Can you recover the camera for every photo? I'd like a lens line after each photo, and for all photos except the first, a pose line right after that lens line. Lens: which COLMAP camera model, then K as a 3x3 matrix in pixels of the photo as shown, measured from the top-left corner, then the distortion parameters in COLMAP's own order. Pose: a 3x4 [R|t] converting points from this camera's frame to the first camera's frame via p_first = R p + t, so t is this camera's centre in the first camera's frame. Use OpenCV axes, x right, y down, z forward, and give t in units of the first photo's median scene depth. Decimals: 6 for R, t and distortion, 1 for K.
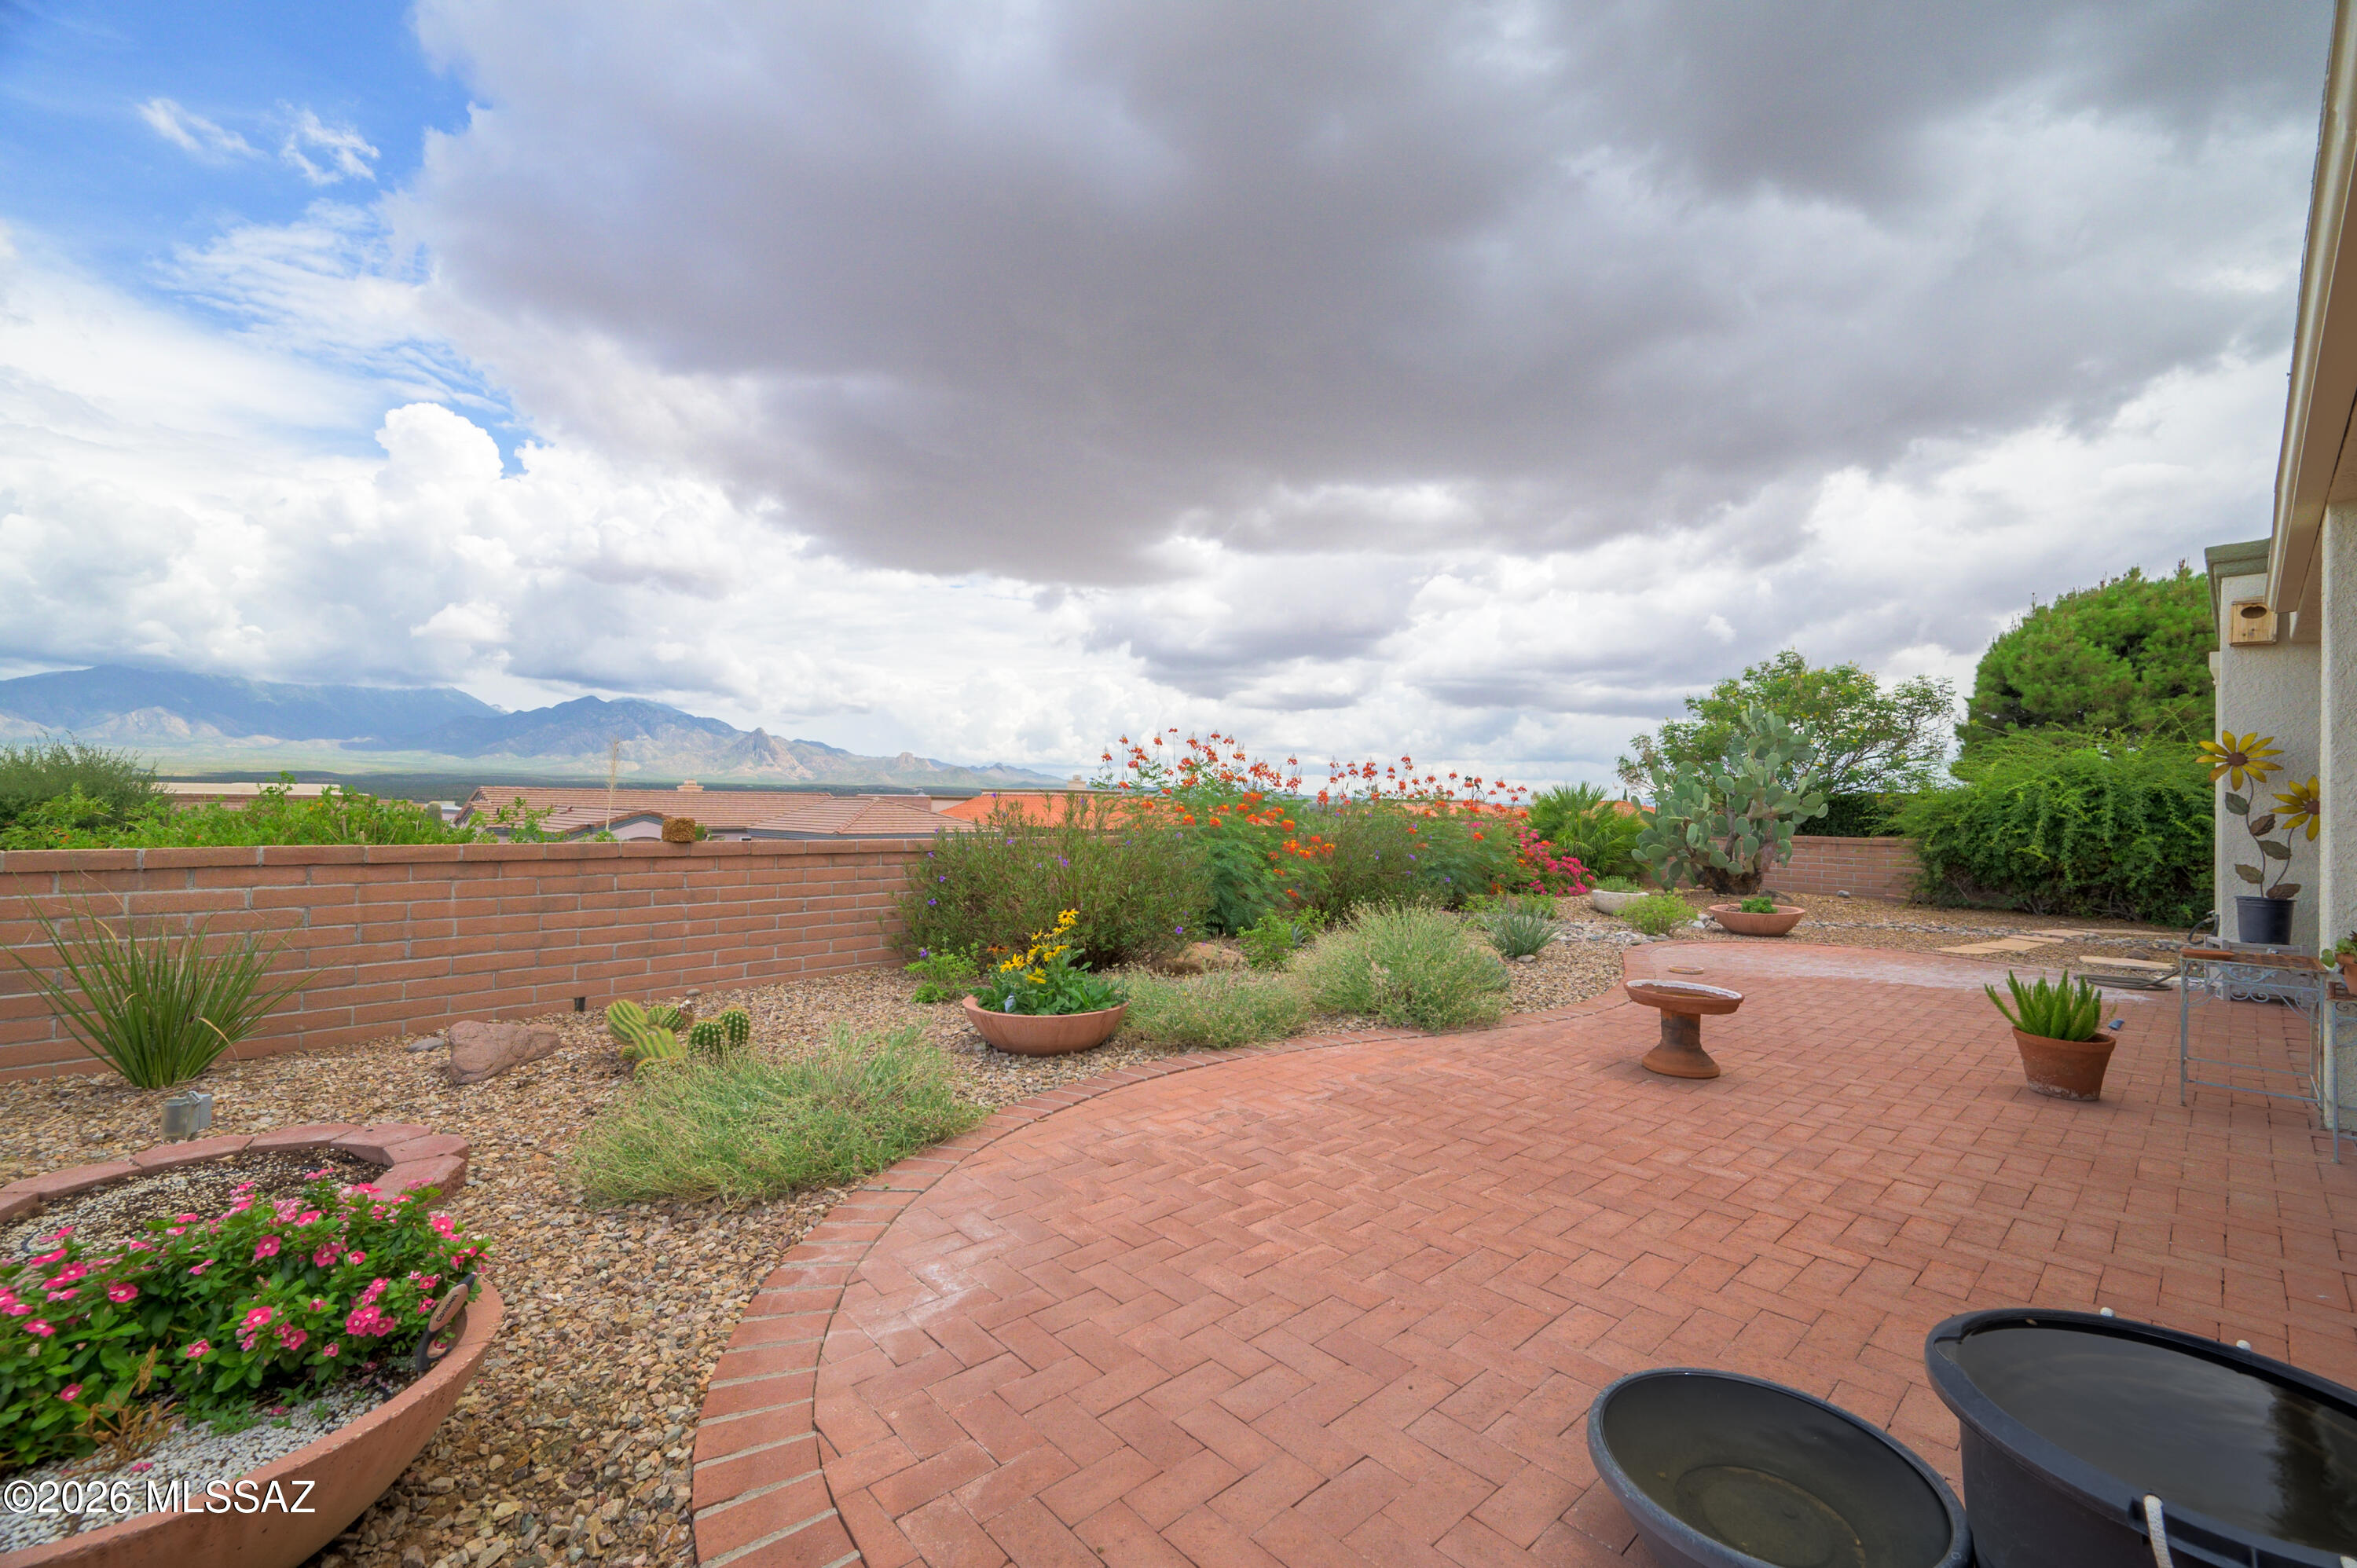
lens RADIAL K [[956.5, 0, 1178.5], [0, 956.5, 784.0], [0, 0, 1]] dist [0.000247, 0.000021]
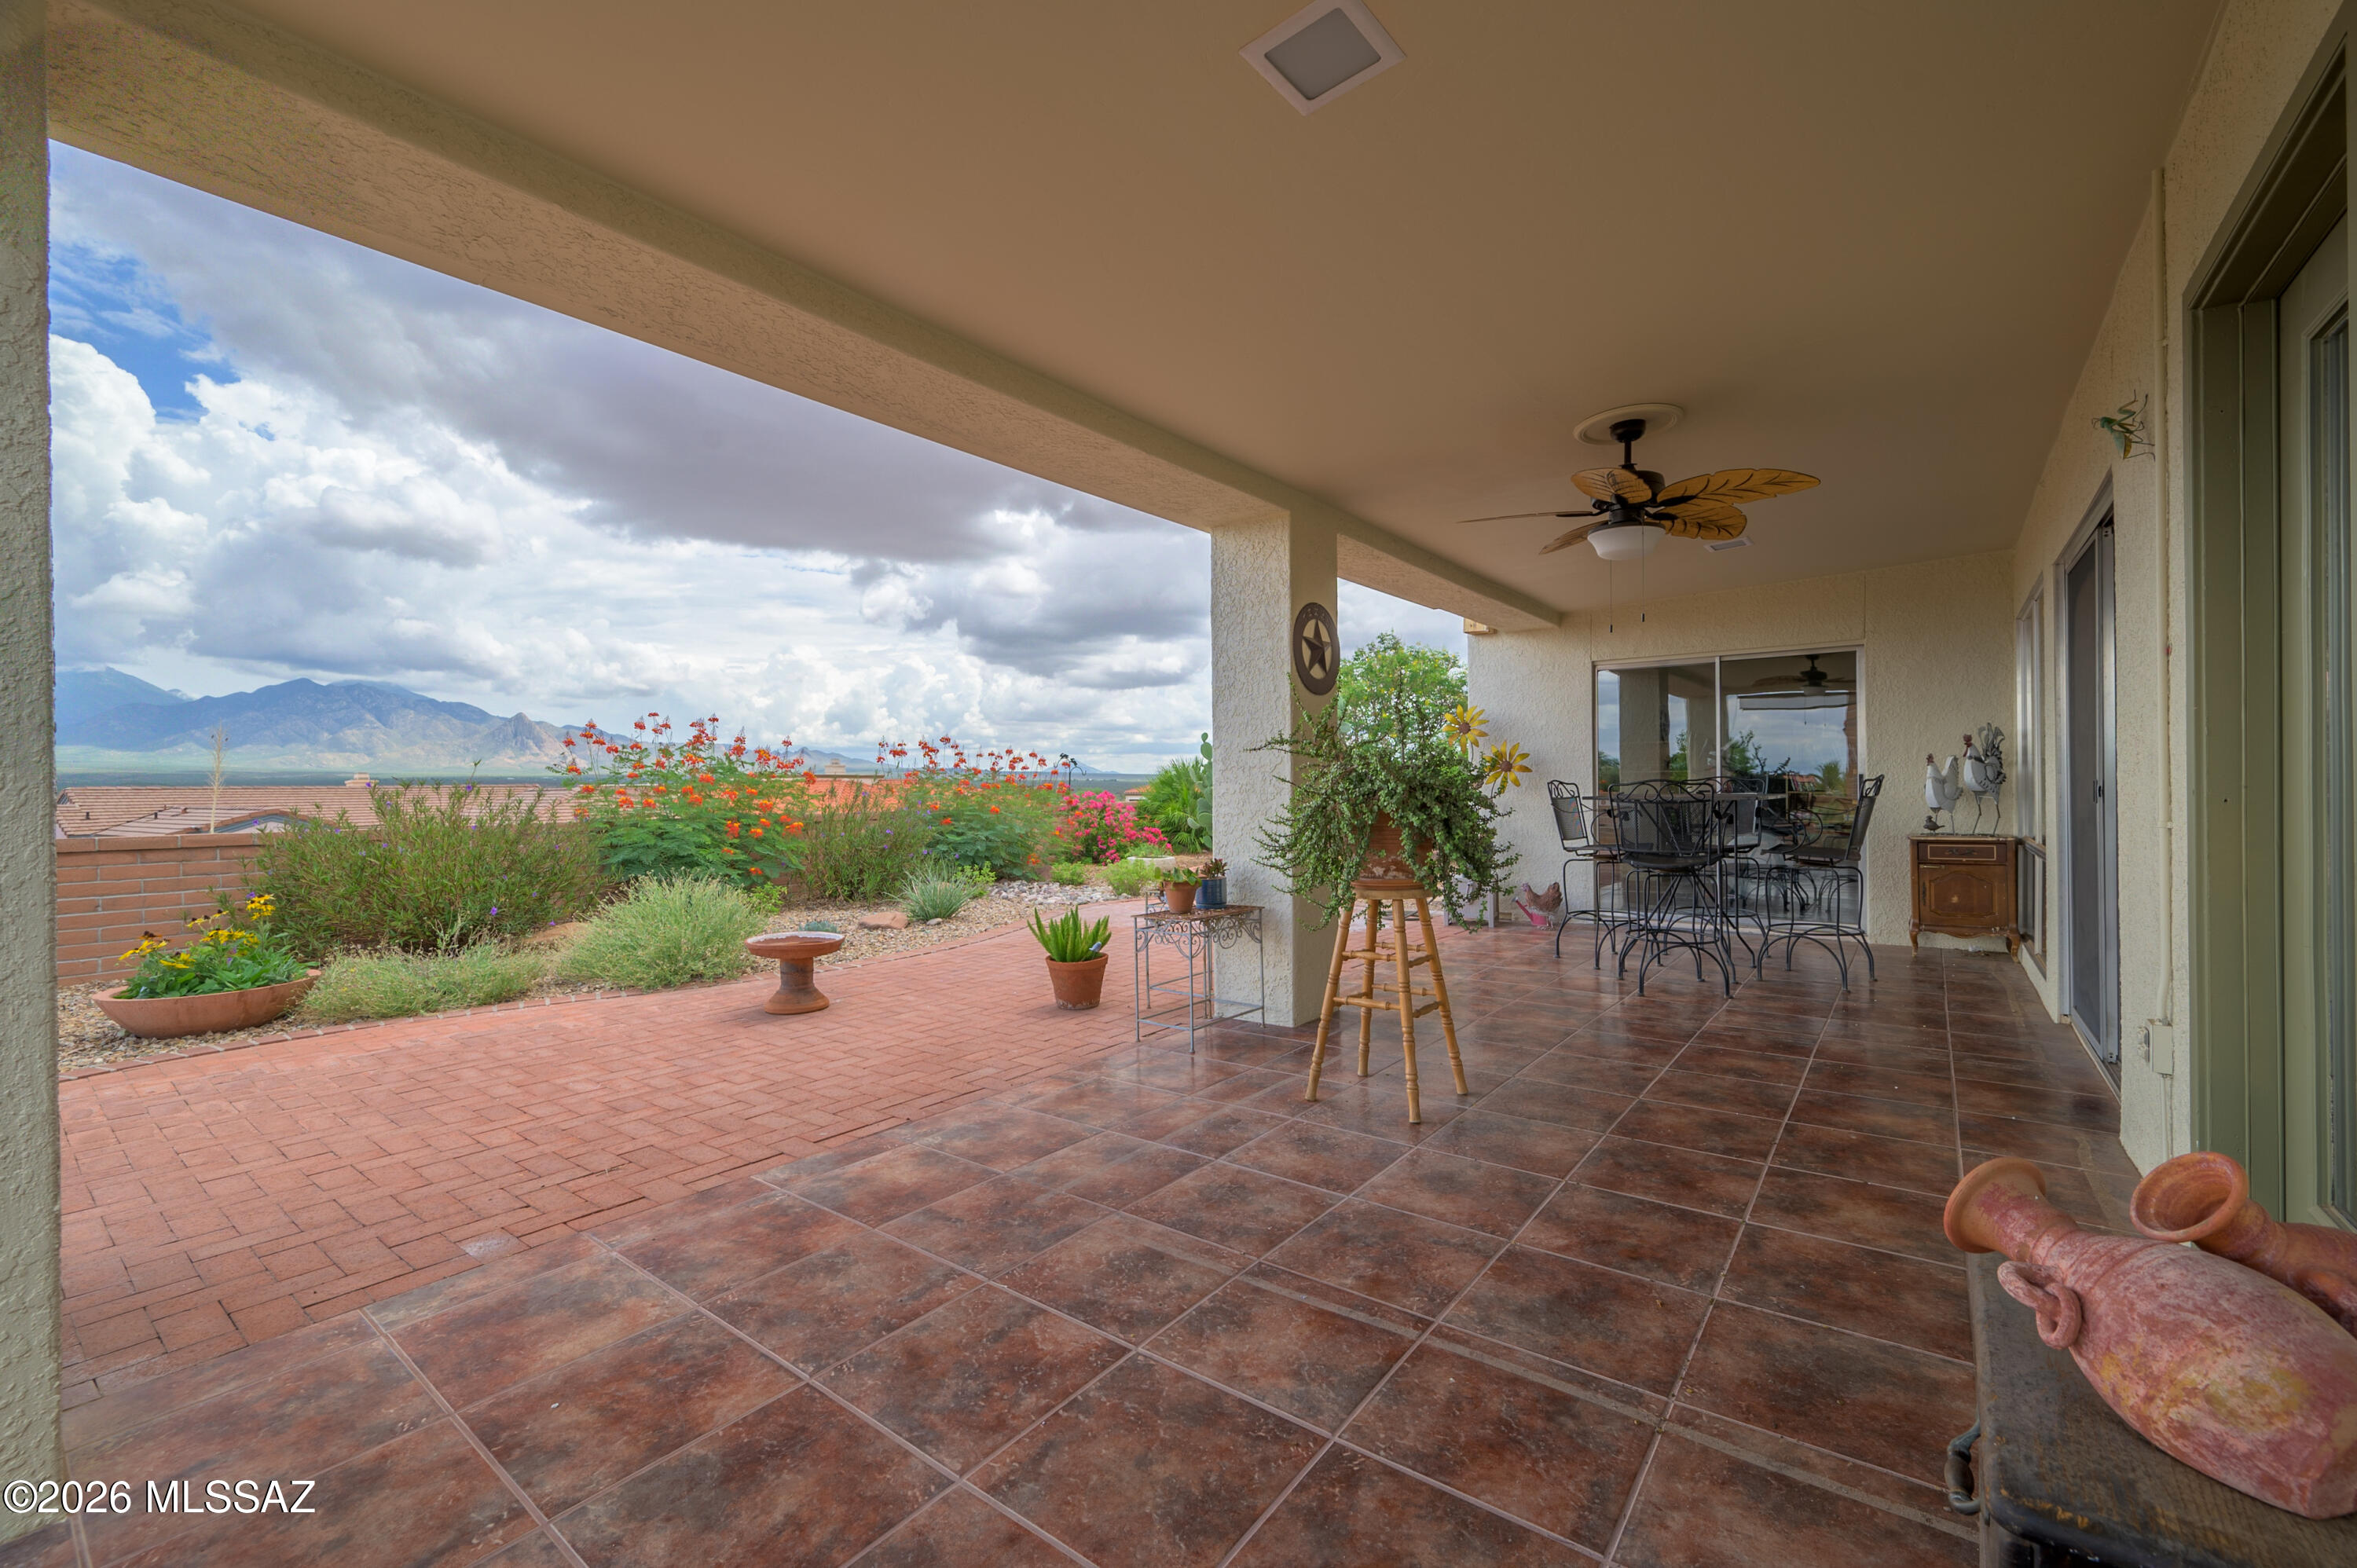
lens RADIAL K [[968.3, 0, 1178.5], [0, 968.3, 784.0], [0, 0, 1]] dist [-0.000458, -0.000329]
pose [[0.982768, -0.027070, 0.182850, 0.668524], [0.023051, 0.999444, 0.024072, 0.011136], [-0.183400, -0.019443, 0.982846, -0.191280]]
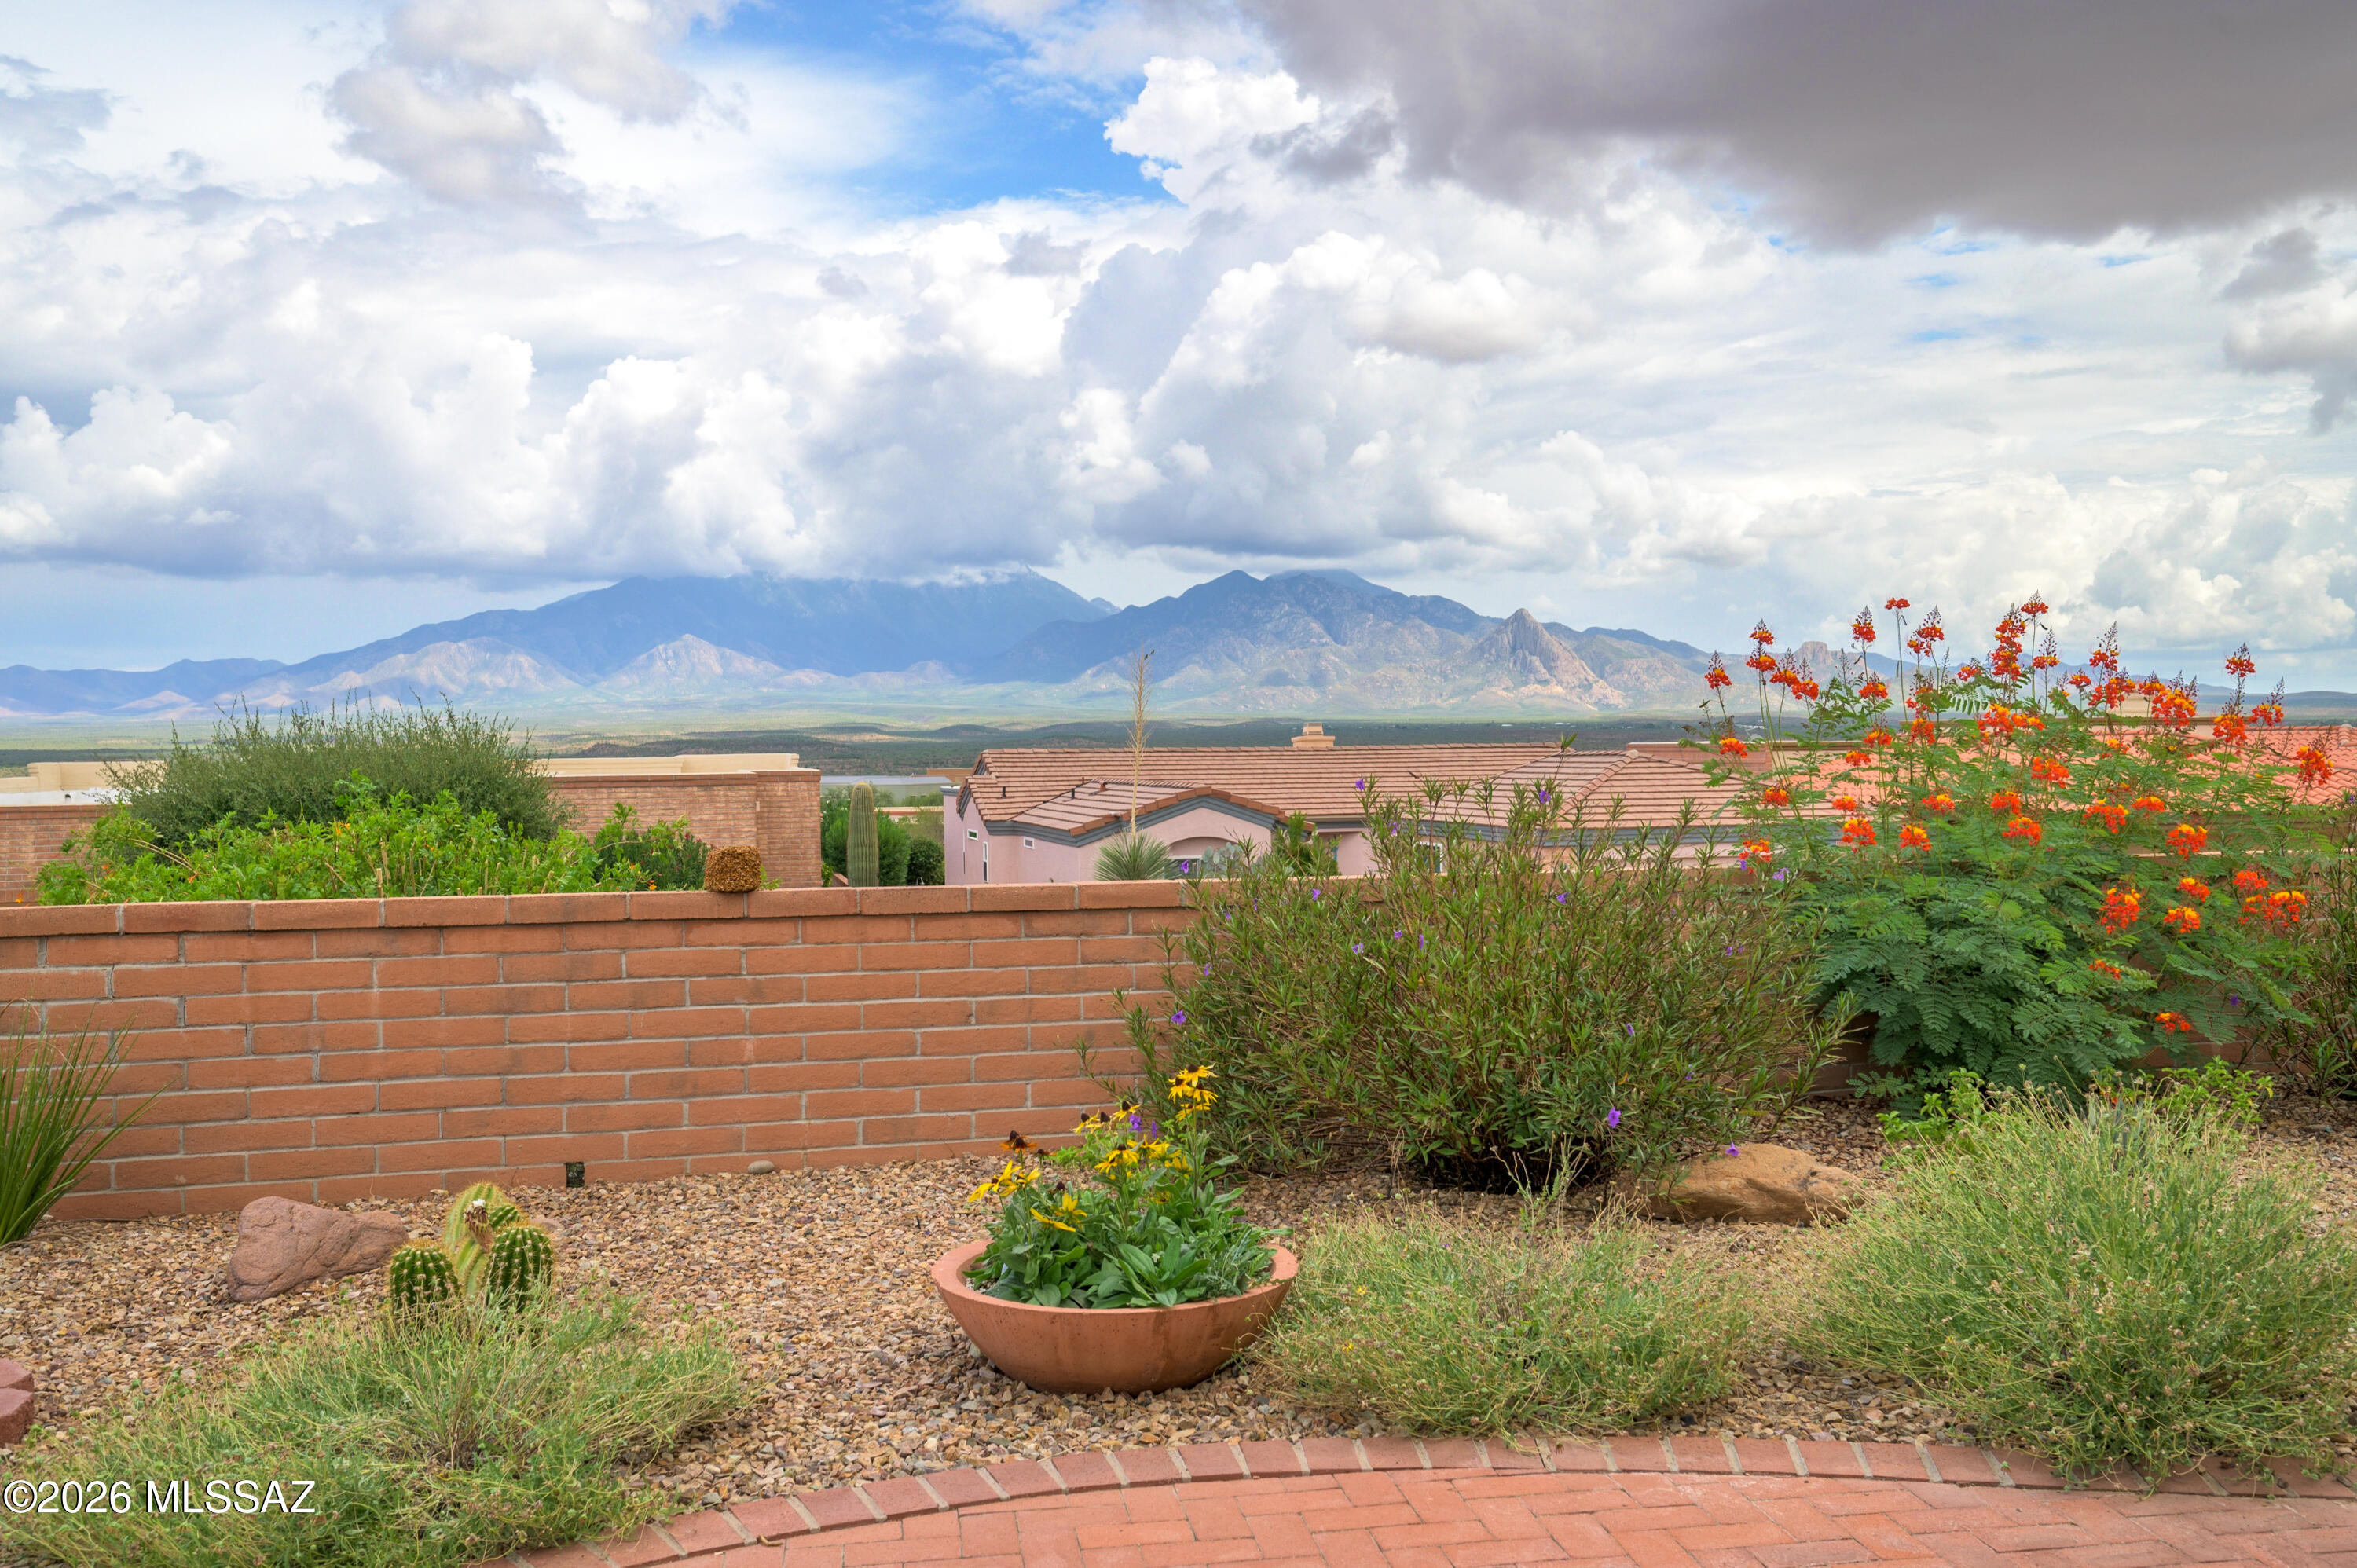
lens RADIAL K [[2033.2, 0, 1178.5], [0, 2033.2, 784.0], [0, 0, 1]] dist [0.006570, 0.001025]
pose [[0.835882, -0.017319, -0.548636, 0.408013], [0.037062, 0.999002, 0.024930, -0.024588], [0.547656, -0.041172, 0.835690, 0.211836]]
